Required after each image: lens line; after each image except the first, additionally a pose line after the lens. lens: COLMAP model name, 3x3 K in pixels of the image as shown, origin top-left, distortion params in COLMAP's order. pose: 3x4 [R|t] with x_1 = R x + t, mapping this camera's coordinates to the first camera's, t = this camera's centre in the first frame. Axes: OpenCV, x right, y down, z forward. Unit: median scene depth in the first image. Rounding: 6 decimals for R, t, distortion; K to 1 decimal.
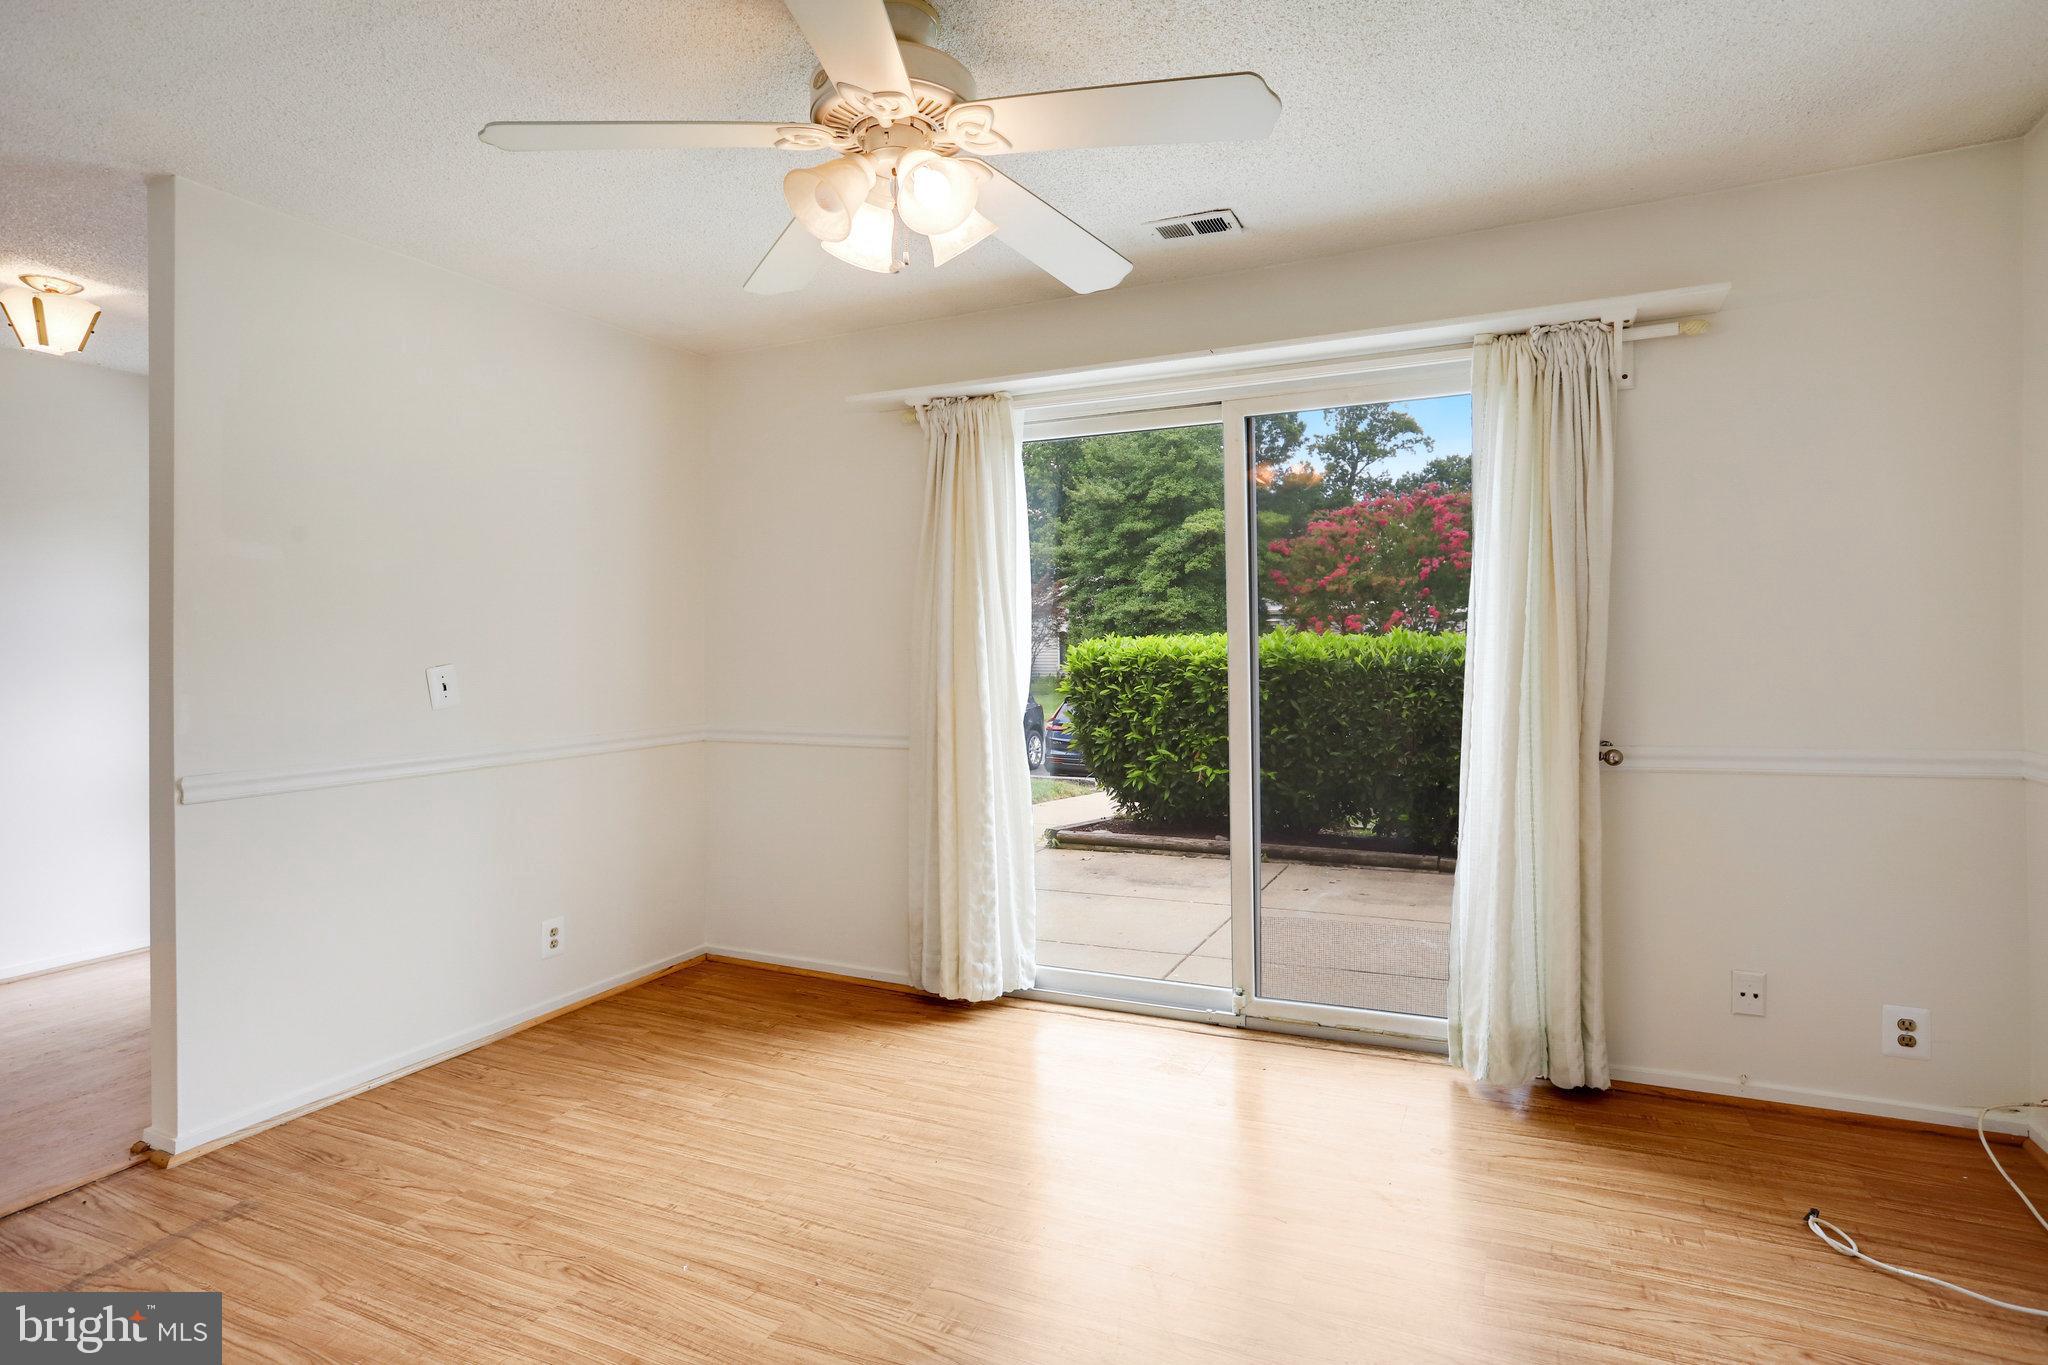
lens RADIAL K [[1032.2, 0, 1002.4], [0, 1032.2, 681.7], [0, 0, 1]] dist [-0.082095, 0.048577]
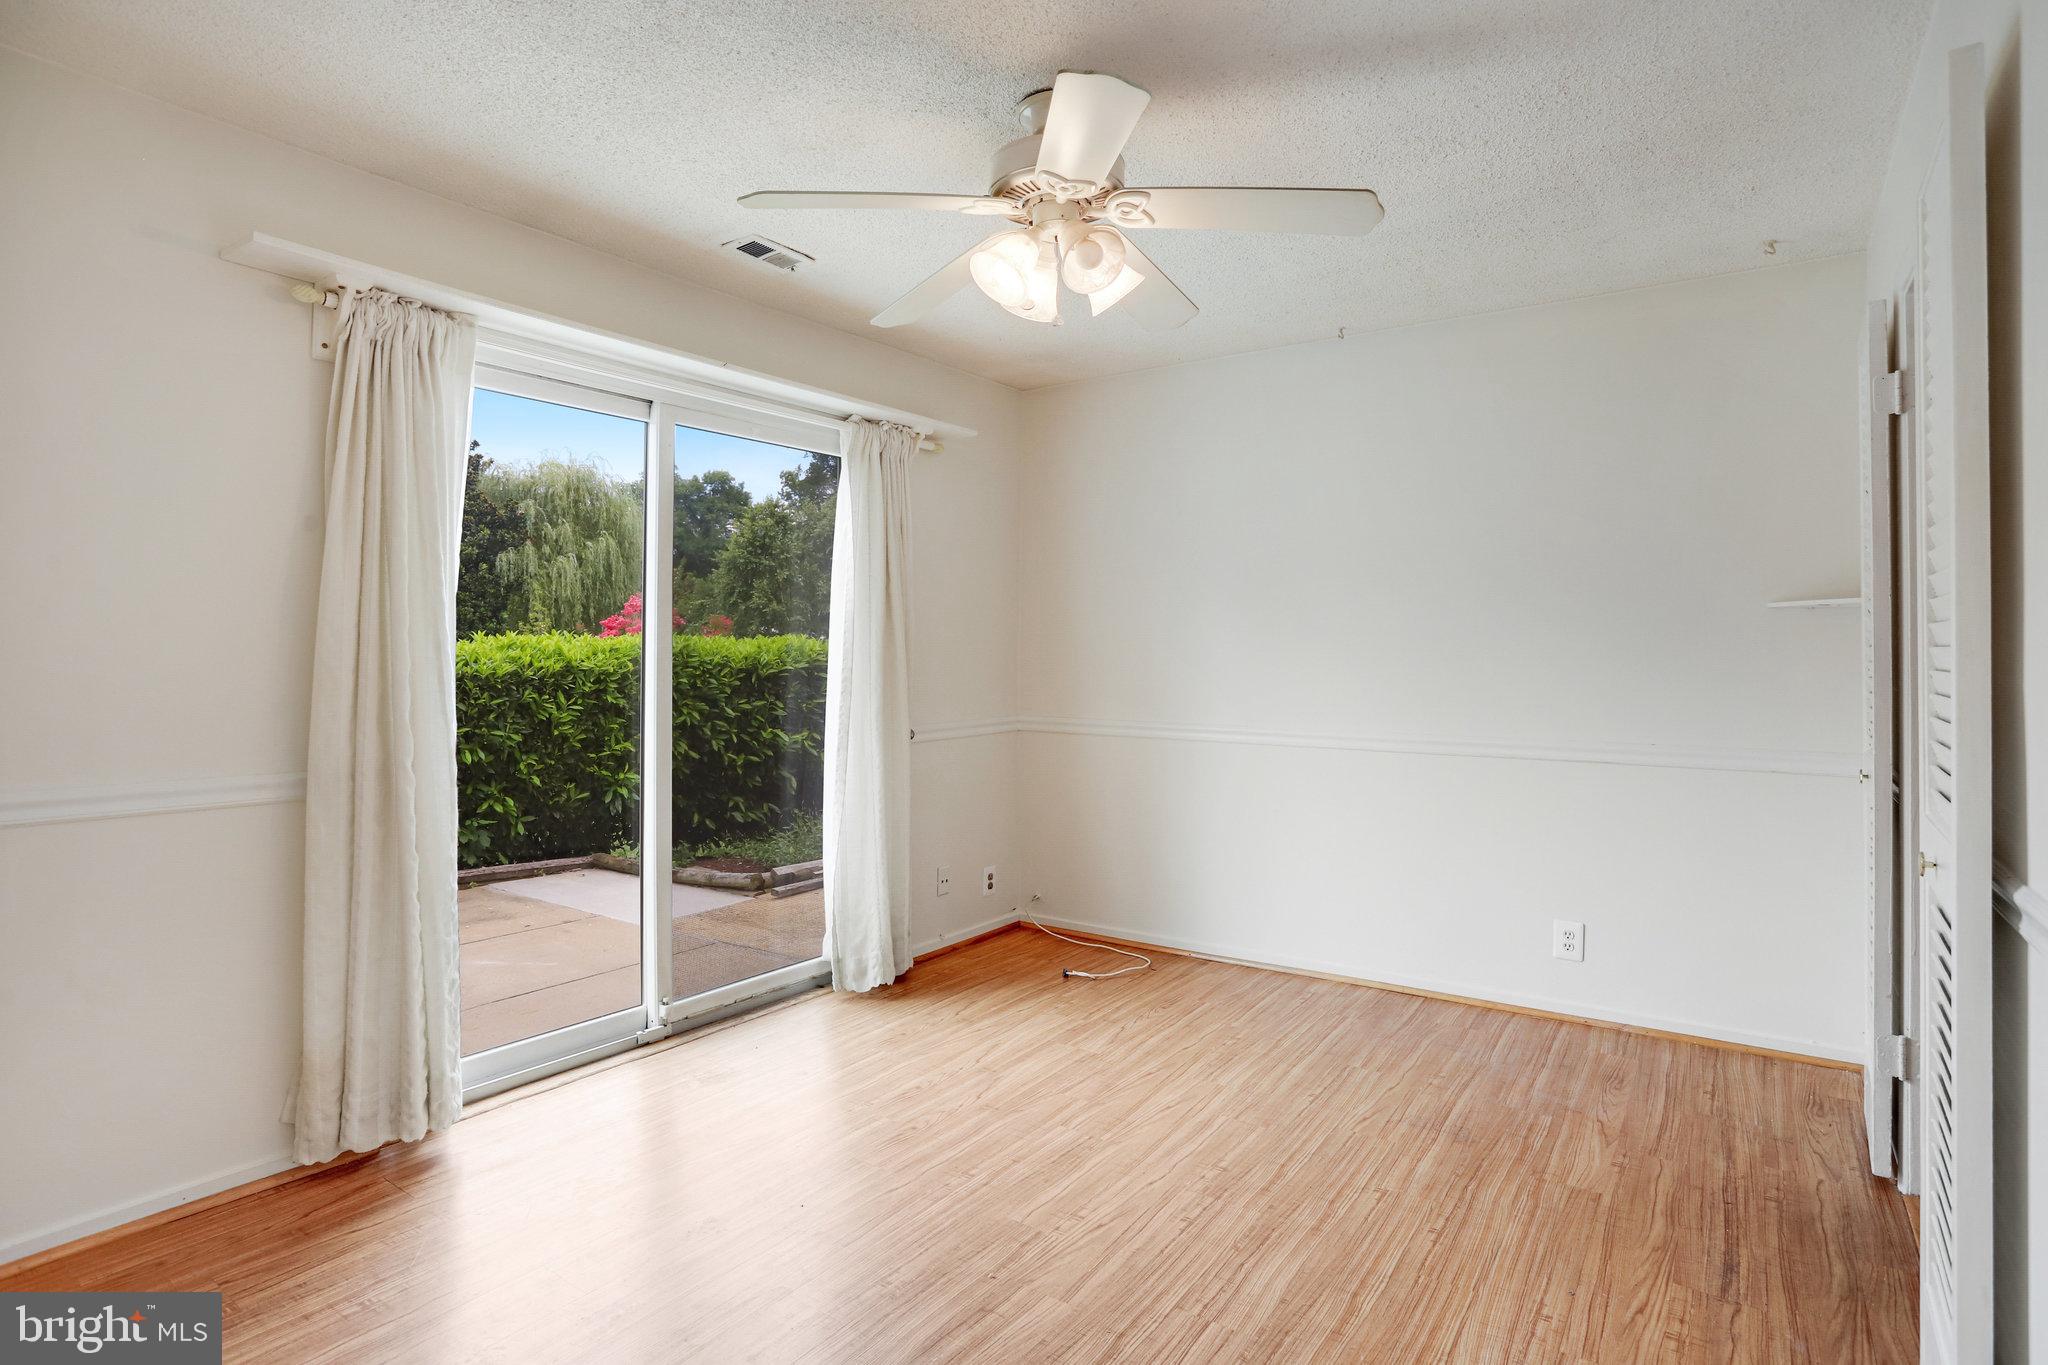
lens RADIAL K [[1077.4, 0, 1096.2], [0, 1077.4, 652.2], [0, 0, 1]] dist [-0.018627, 0.000623]
pose [[0.138894, 0.018215, 0.990140, -0.783853], [0.022937, 0.999503, -0.021605, 0.000473], [-0.990042, 0.025712, 0.138407, 0.465648]]
